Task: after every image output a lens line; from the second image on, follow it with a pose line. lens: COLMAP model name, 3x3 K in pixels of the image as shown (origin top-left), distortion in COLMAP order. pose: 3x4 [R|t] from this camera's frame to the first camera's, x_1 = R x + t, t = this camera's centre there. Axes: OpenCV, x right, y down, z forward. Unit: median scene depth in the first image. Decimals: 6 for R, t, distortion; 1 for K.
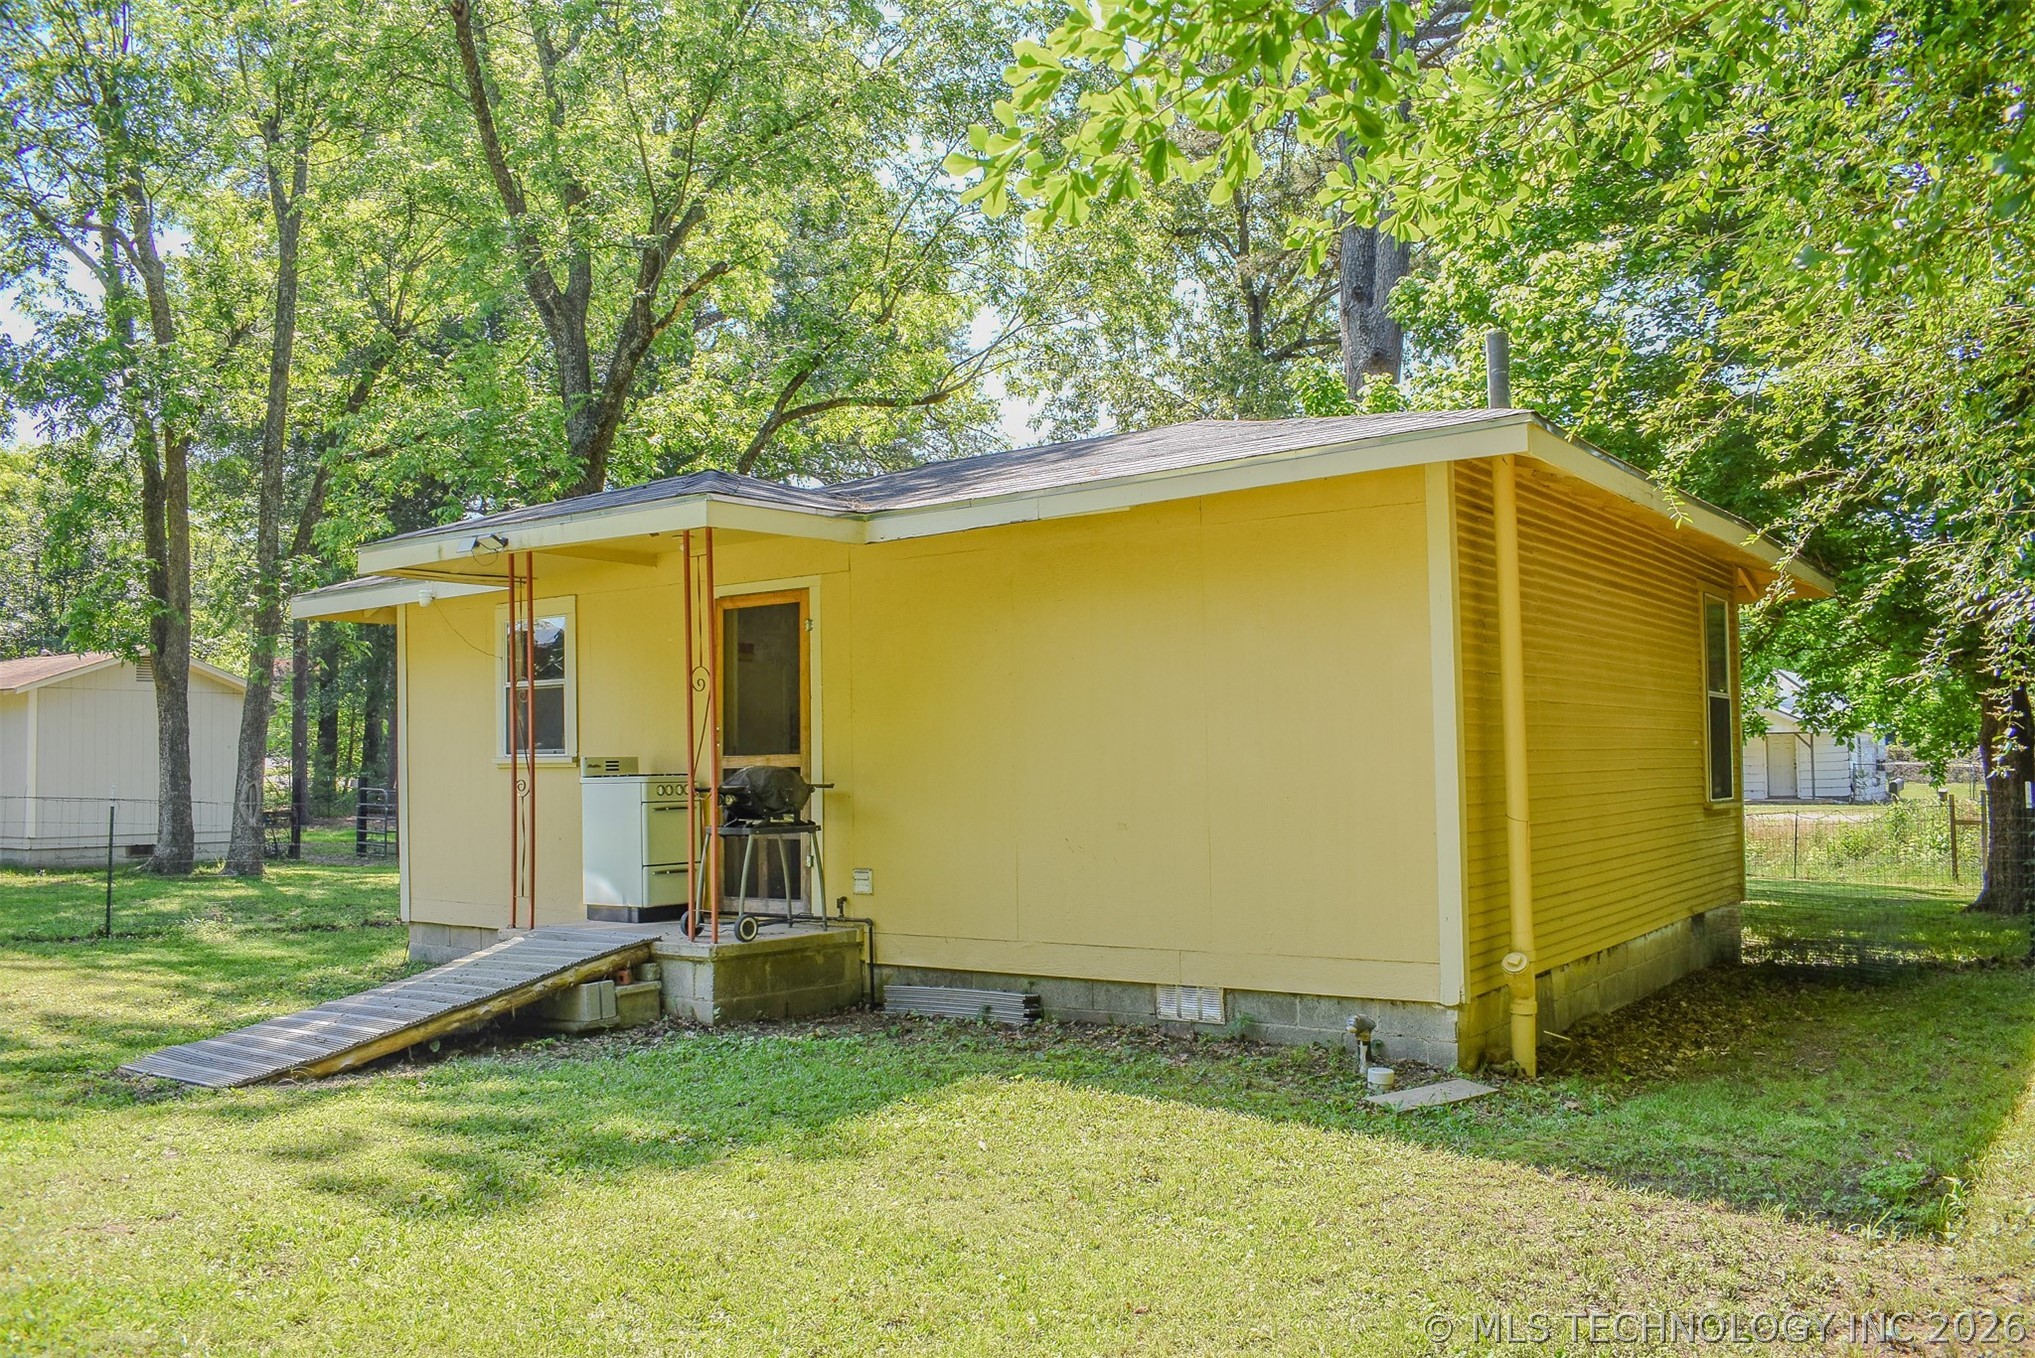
lens RADIAL K [[1581.0, 0, 1050.3], [0, 1581.0, 682.1], [0, 0, 1]] dist [-0.086156, 0.006424]
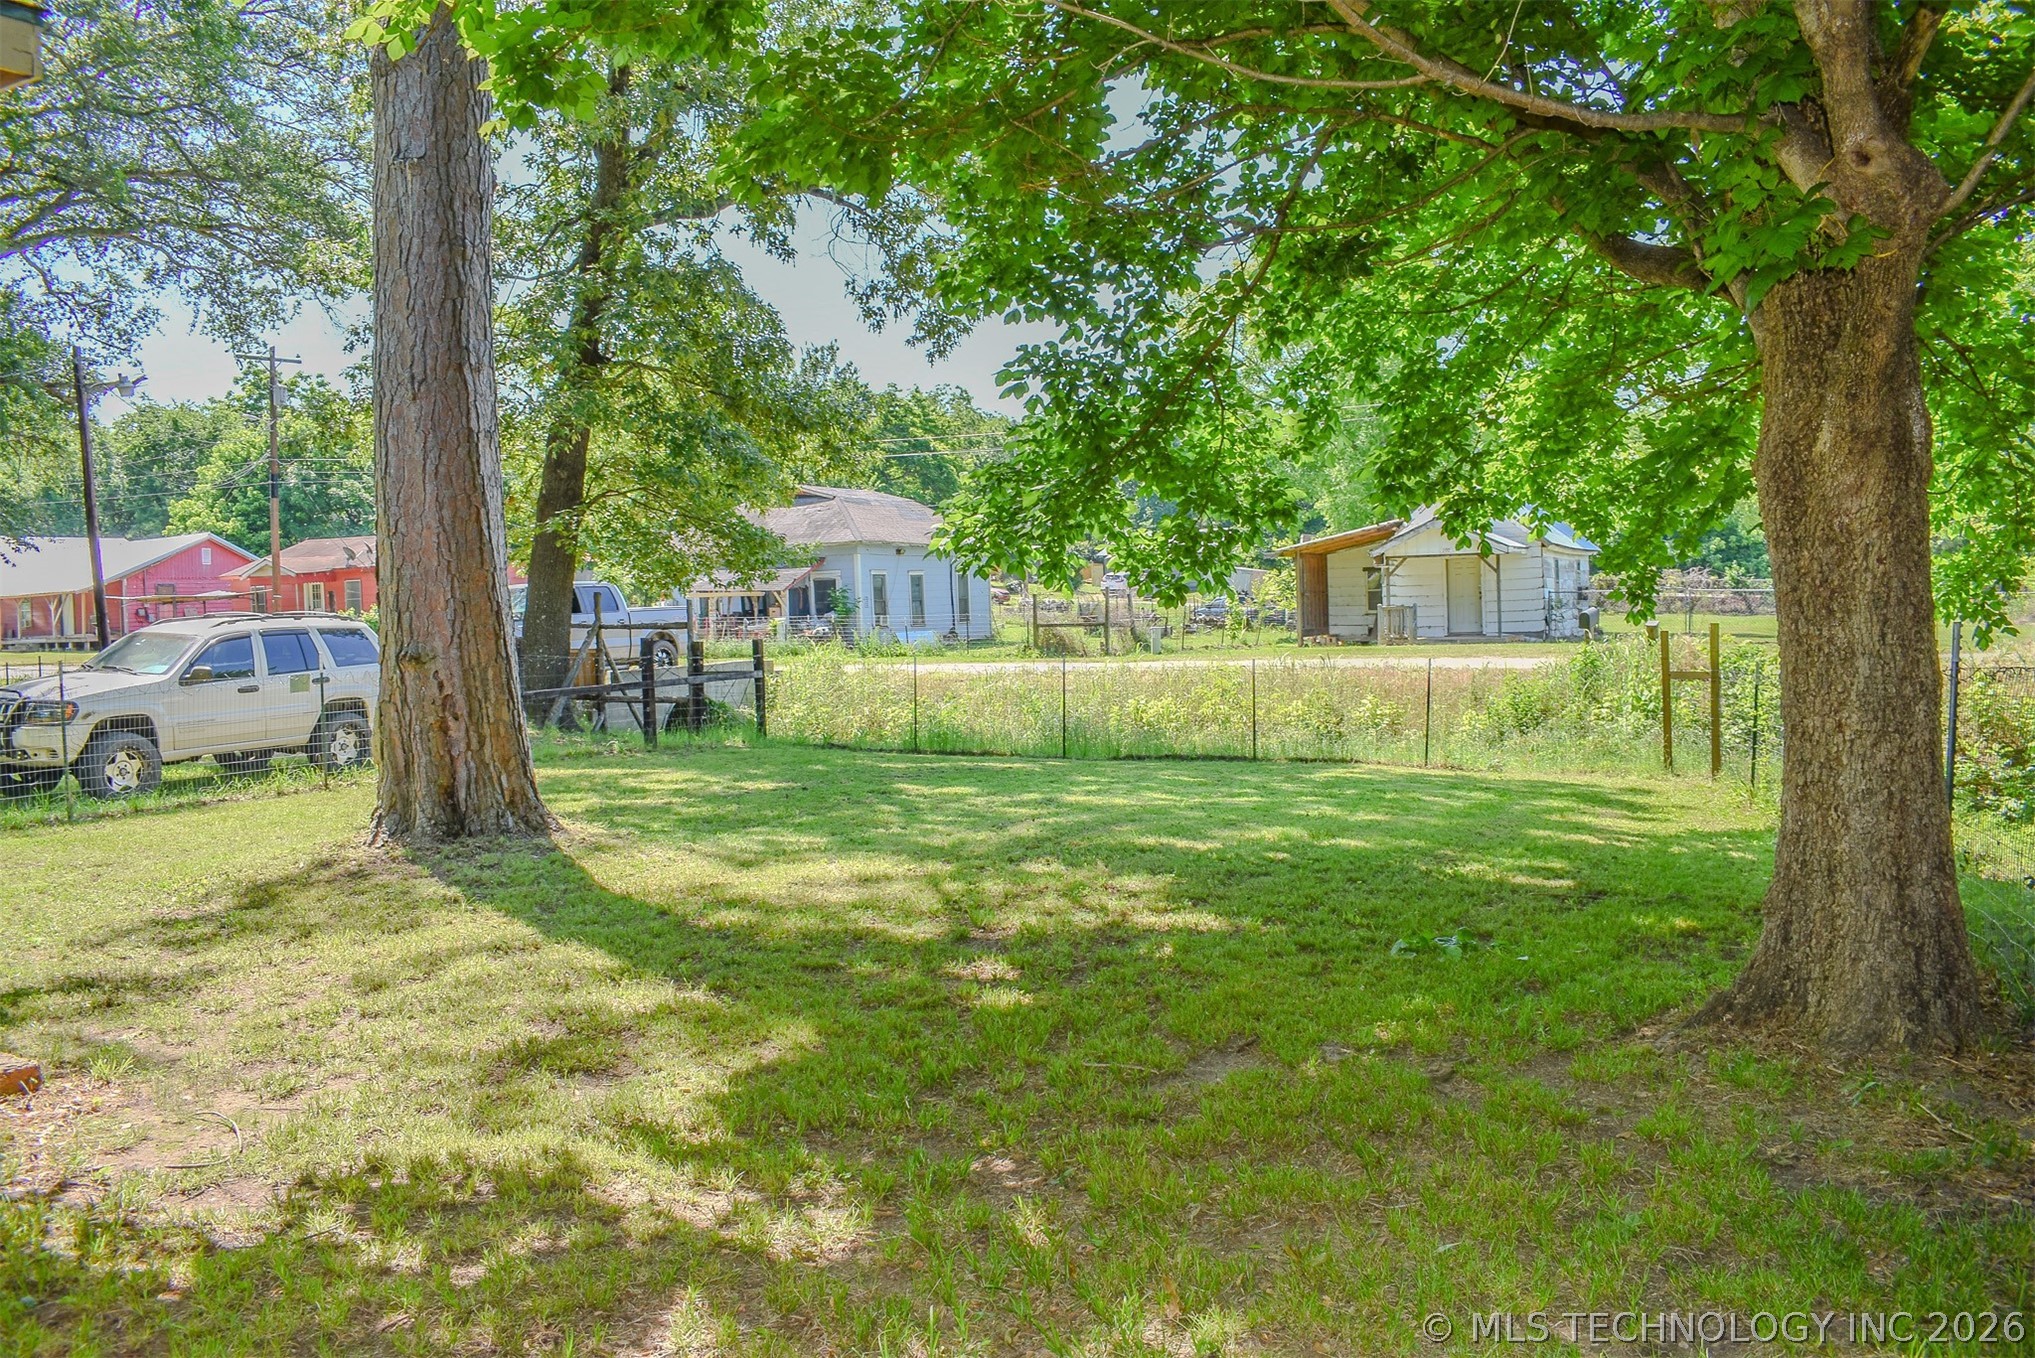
lens RADIAL K [[1581.0, 0, 1050.3], [0, 1581.0, 682.1], [0, 0, 1]] dist [-0.086156, 0.006424]
pose [[0.987624, -0.025455, 0.154758, 0.209483], [0.009893, 0.994887, 0.100509, 0.023382], [-0.156525, -0.097734, 0.982826, 0.358157]]
